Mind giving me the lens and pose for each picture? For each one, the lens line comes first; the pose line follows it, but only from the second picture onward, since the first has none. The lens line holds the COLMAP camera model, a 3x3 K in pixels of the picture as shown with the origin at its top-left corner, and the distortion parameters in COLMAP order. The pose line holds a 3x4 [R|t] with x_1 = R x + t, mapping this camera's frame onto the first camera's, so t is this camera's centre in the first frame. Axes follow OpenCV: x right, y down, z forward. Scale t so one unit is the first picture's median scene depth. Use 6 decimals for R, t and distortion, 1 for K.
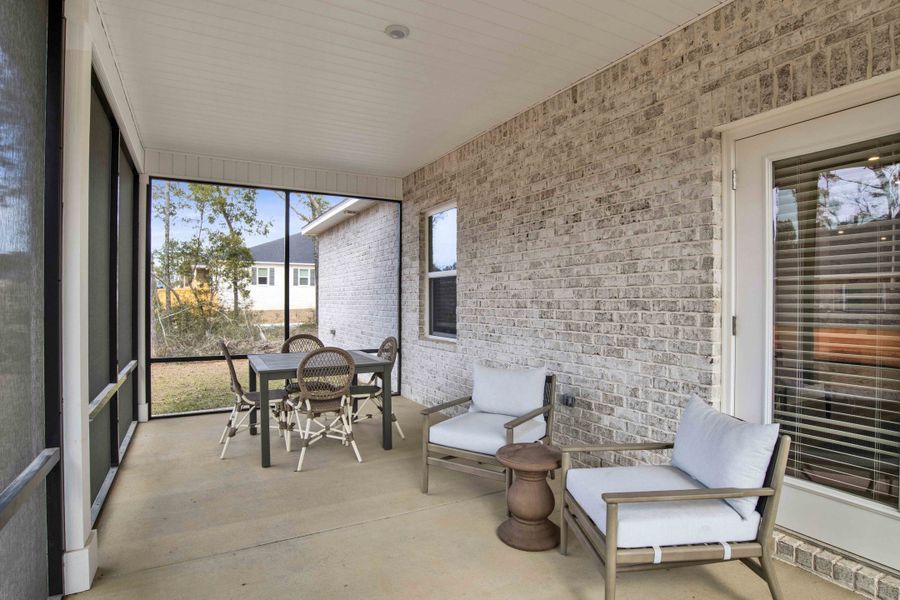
lens RADIAL K [[485.9, 0, 450.1], [0, 485.9, 300.3], [0, 0, 1]] dist [-0.000204, -0.000006]
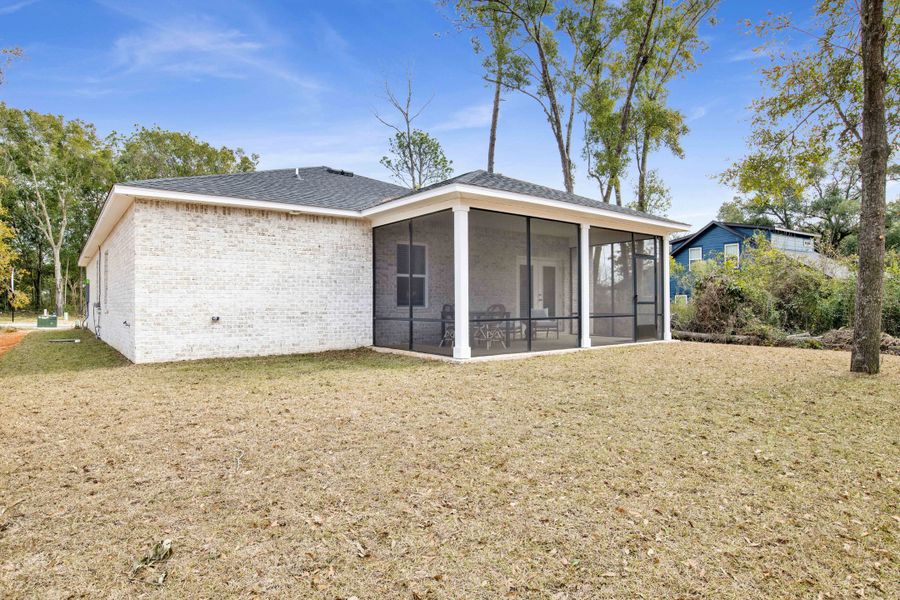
lens RADIAL K [[485.9, 0, 449.8], [0, 485.9, 299.2], [0, 0, 1]] dist [-0.000204, -0.000006]
pose [[-0.182408, 0.002350, 0.983220, -3.086050], [0.003272, 0.999993, -0.001783, 0.071155], [-0.983217, 0.002892, -0.182415, 1.883744]]
